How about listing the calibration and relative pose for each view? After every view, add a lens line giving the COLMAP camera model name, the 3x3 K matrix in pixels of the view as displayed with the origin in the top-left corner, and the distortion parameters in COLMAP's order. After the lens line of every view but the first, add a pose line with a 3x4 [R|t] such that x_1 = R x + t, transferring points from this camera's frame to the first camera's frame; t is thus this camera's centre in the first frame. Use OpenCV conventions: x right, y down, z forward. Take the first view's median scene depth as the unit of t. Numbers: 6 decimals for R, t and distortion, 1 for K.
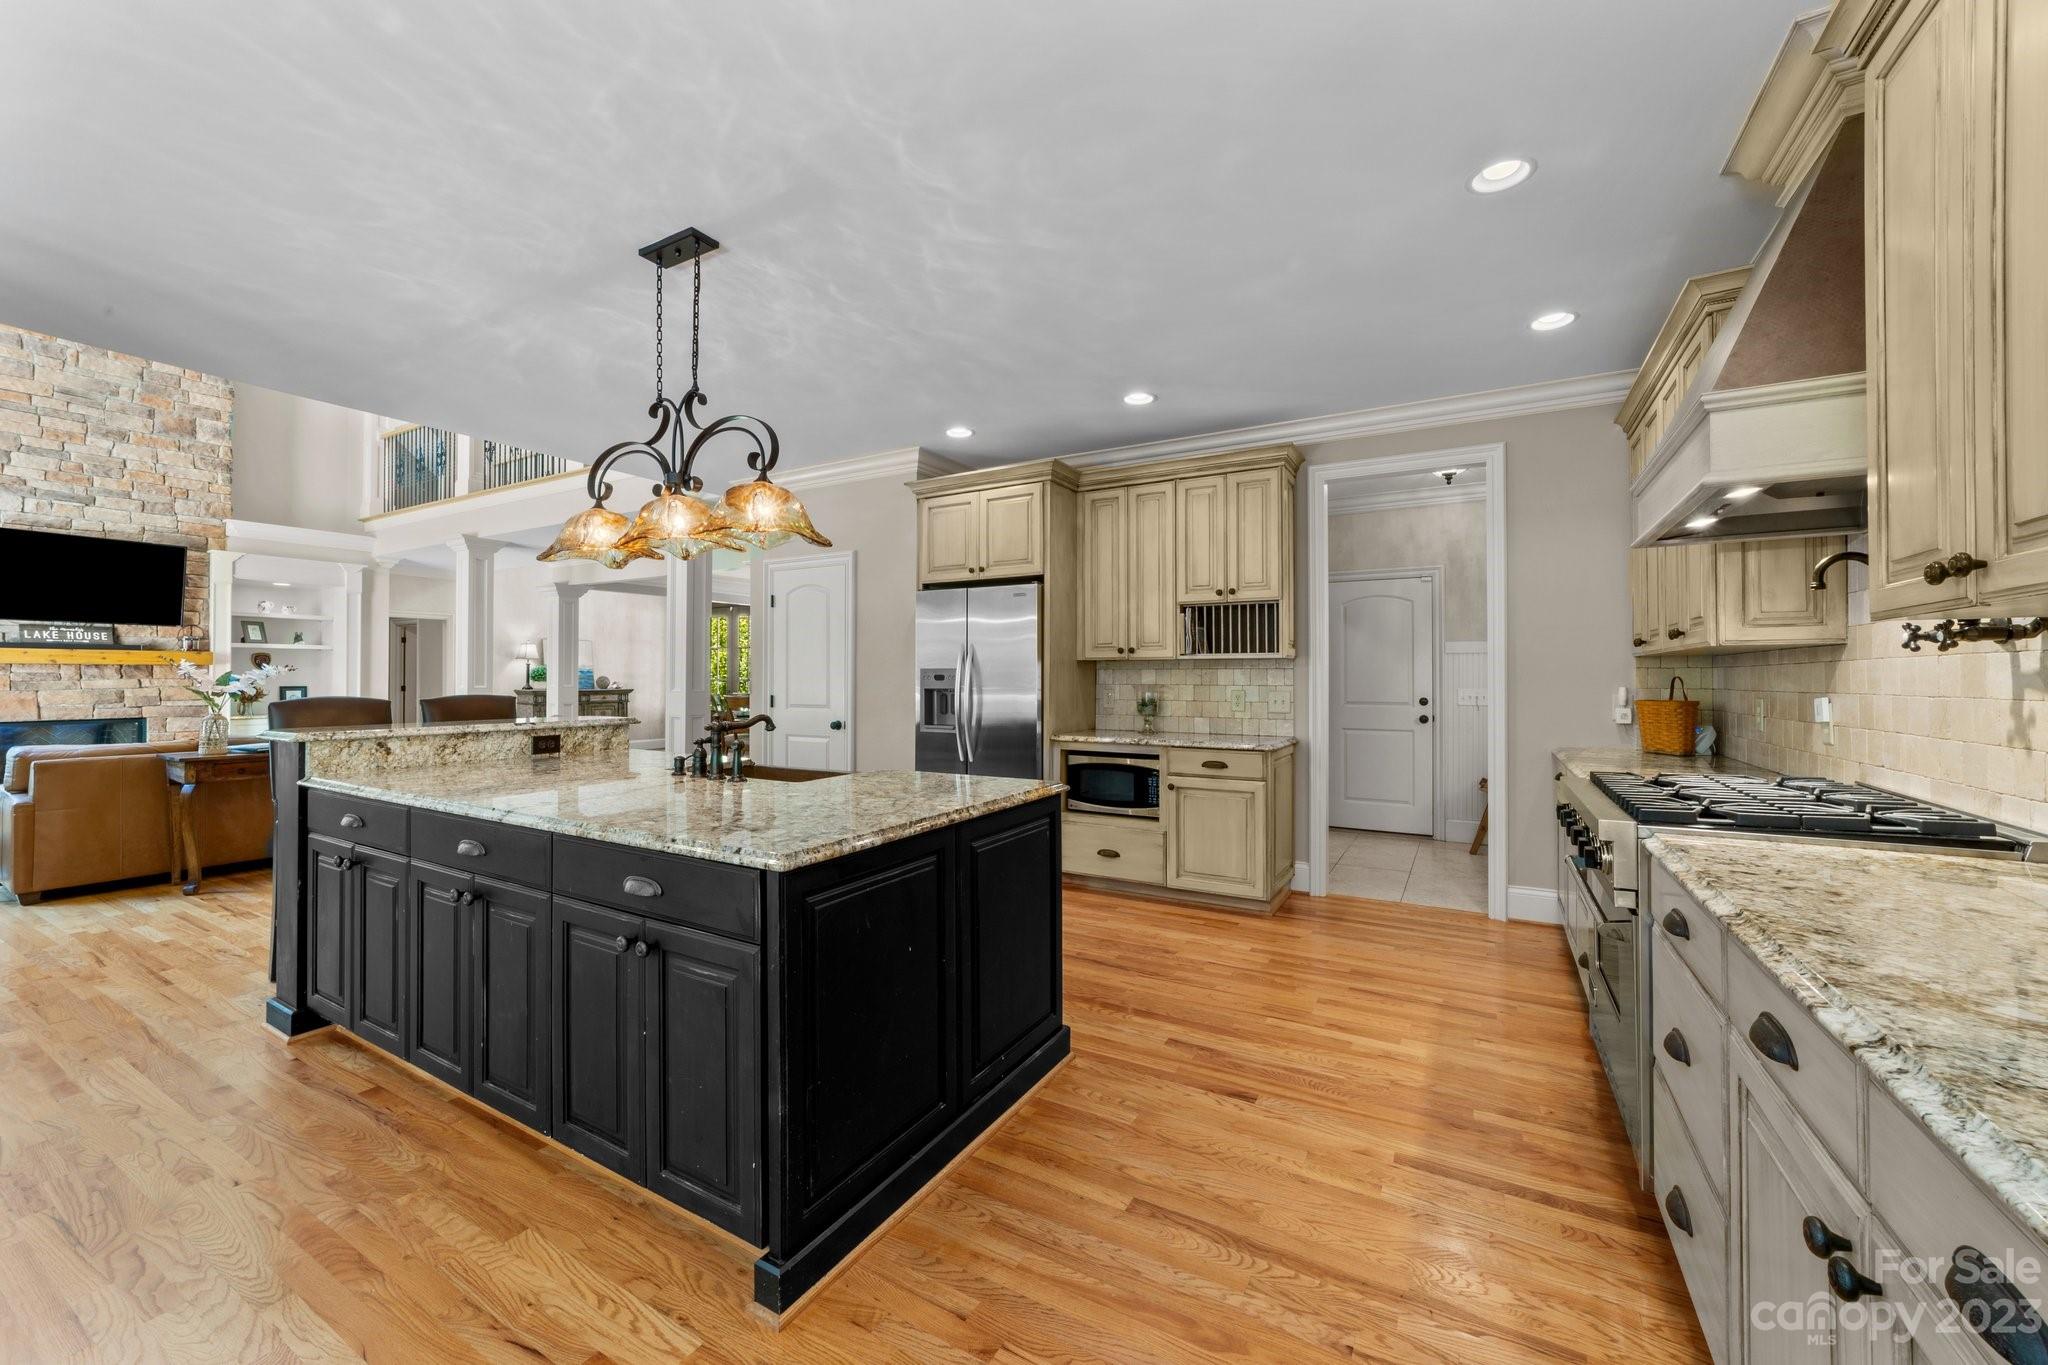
lens RADIAL K [[789.9, 0, 1015.1], [0, 789.9, 667.6], [0, 0, 1]] dist [-0.009375, 0.008025]
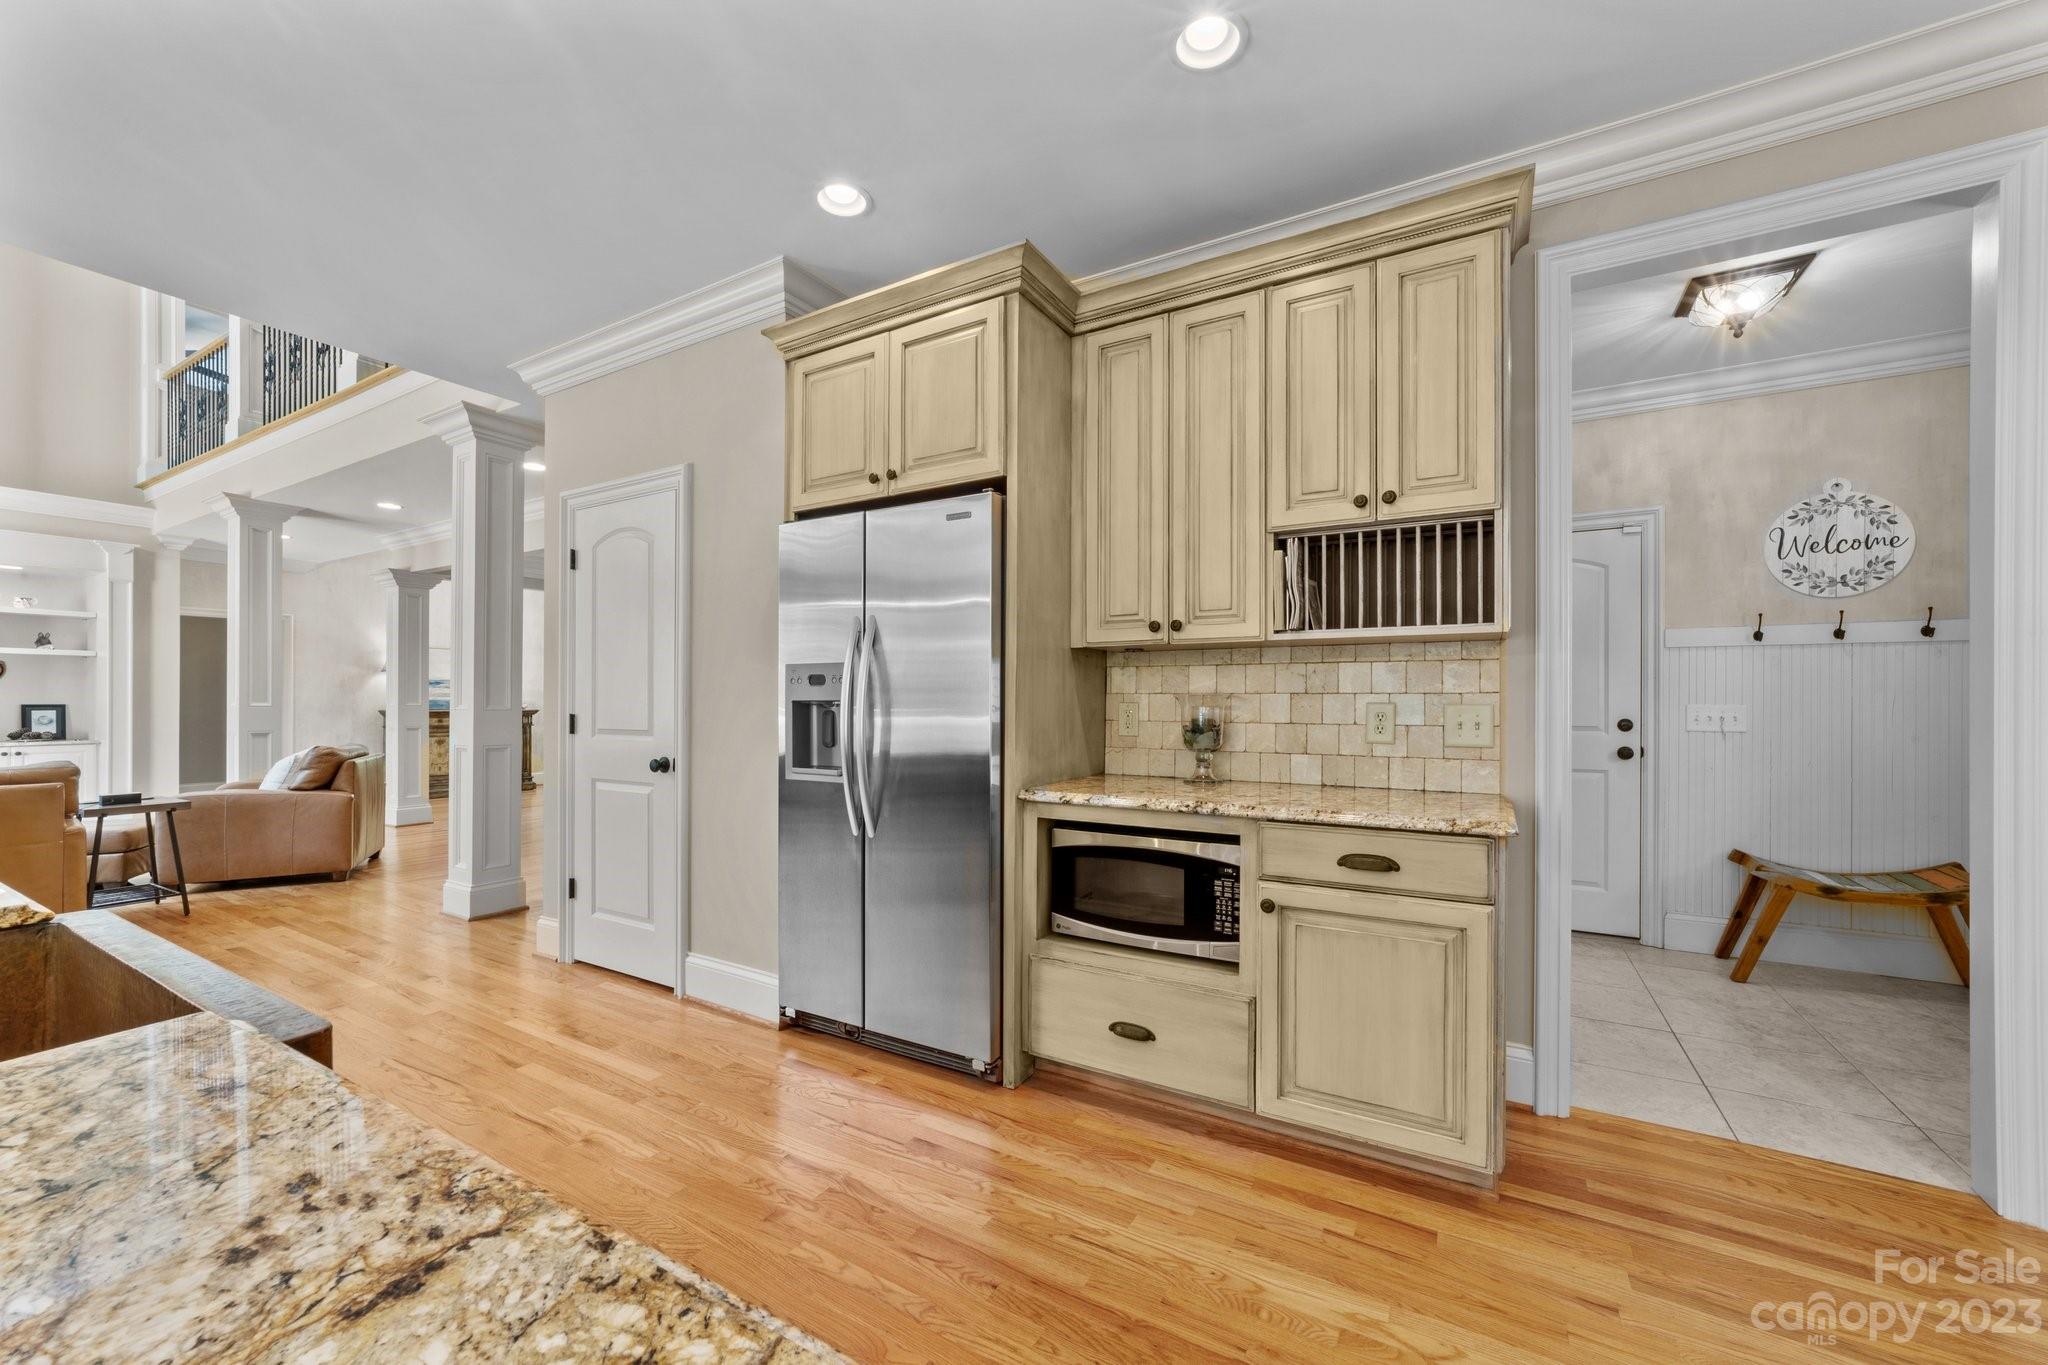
lens RADIAL K [[793.8, 0, 1027.6], [0, 793.8, 701.0], [0, 0, 1]] dist [-0.001540, 0.000167]
pose [[0.999944, 0.001065, 0.010513, 0.042660], [-0.001188, 0.999931, 0.011700, 0.020697], [-0.010500, -0.011712, 0.999876, 0.457436]]
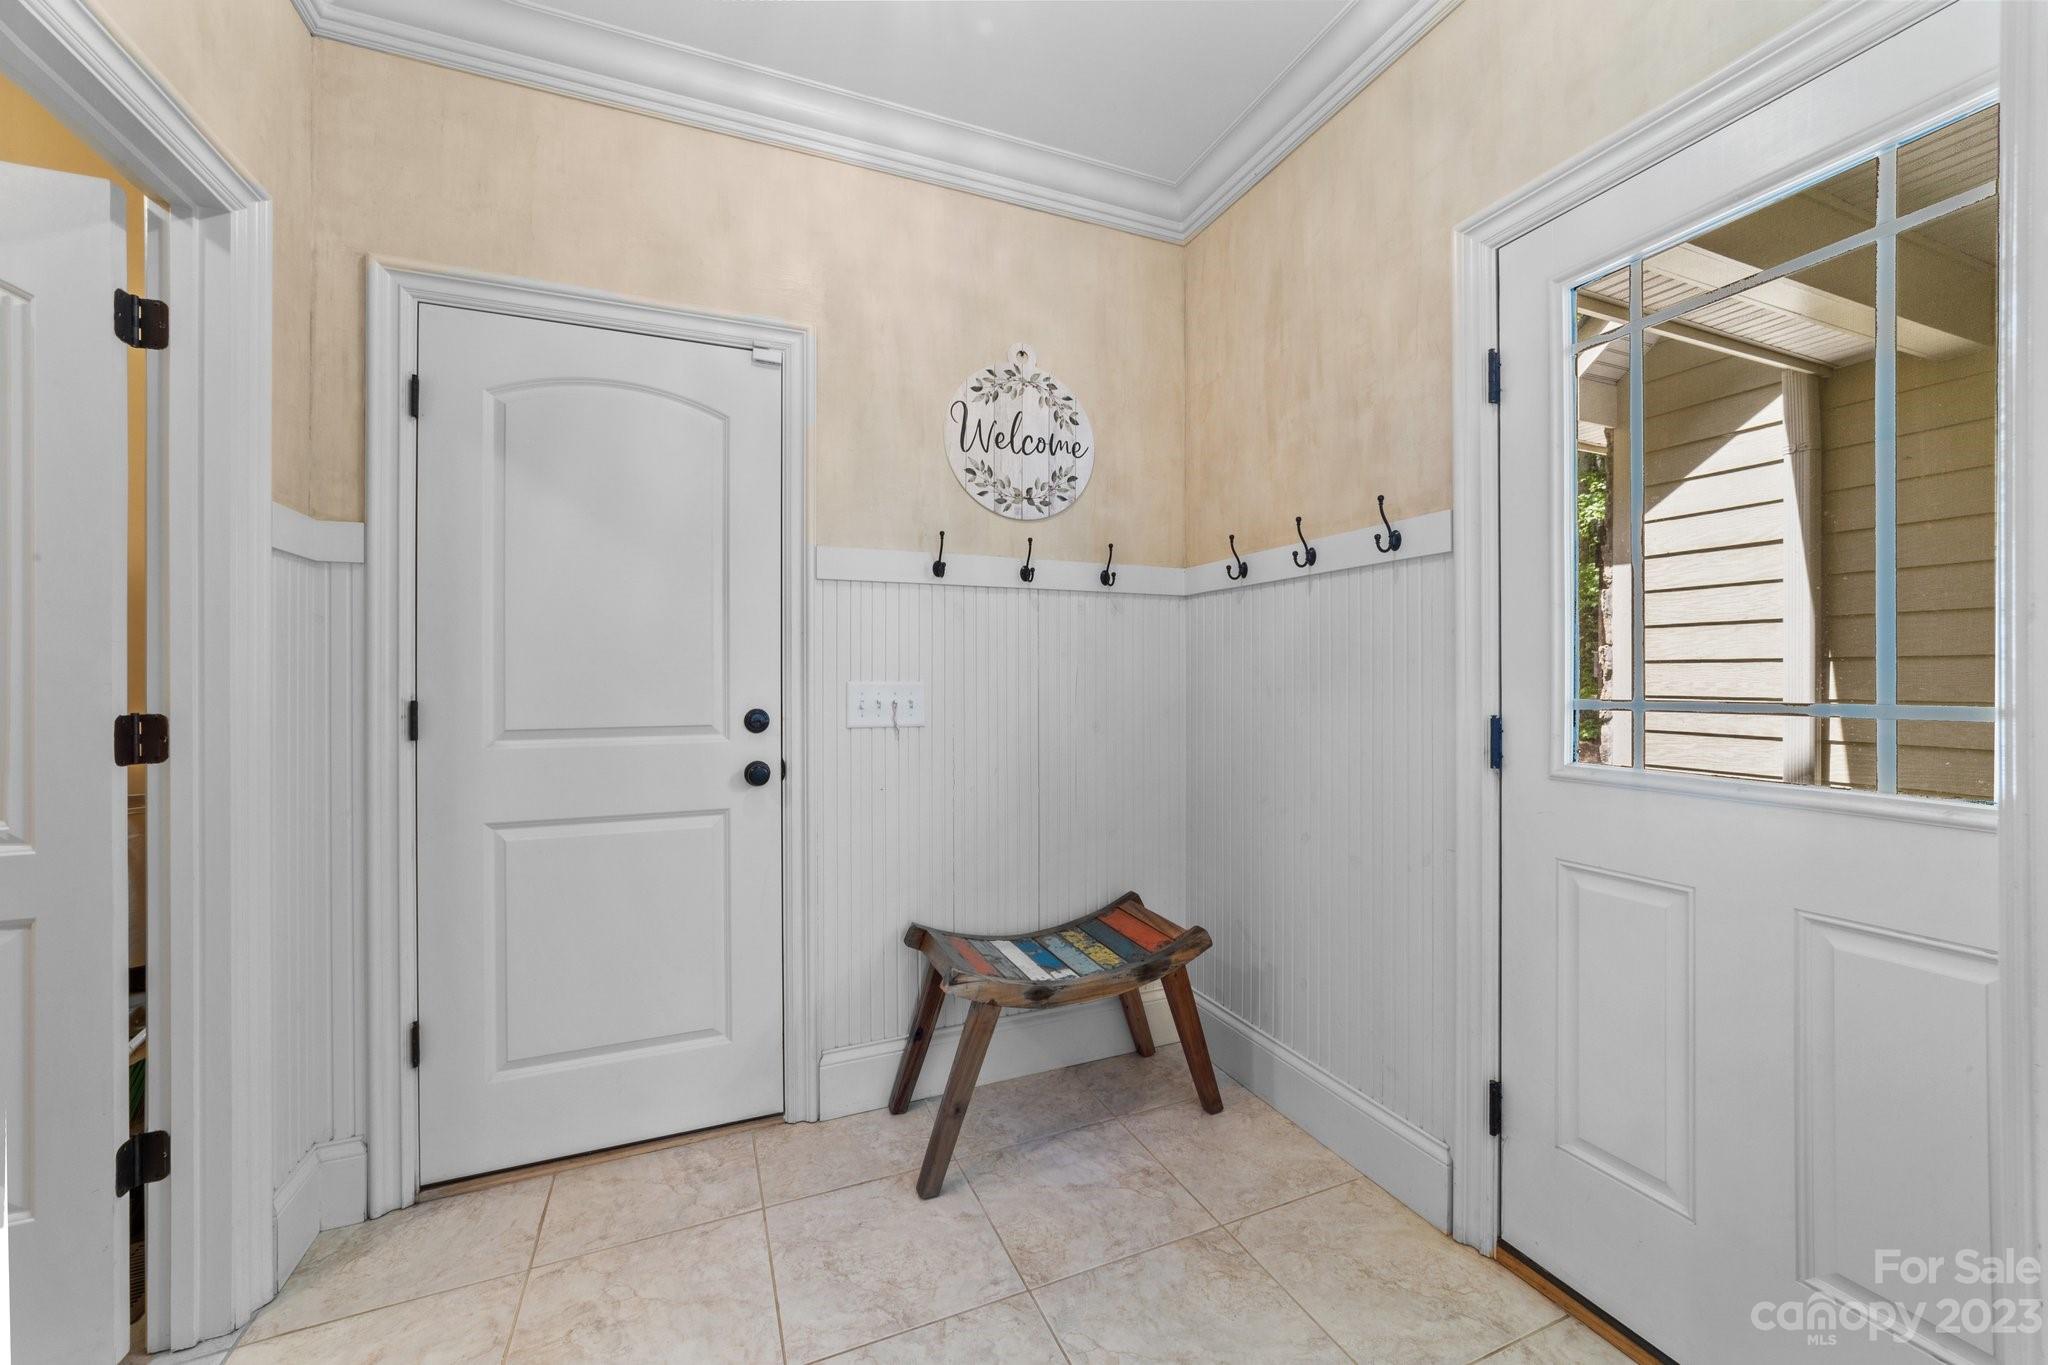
lens RADIAL K [[789.9, 0, 1015.1], [0, 789.9, 667.6], [0, 0, 1]] dist [-0.009375, 0.008025]
pose [[0.601787, 0.000610, 0.798657, 0.389020], [-0.006965, 0.999966, 0.004484, 0.022174], [-0.798627, -0.008260, 0.601770, 0.873346]]
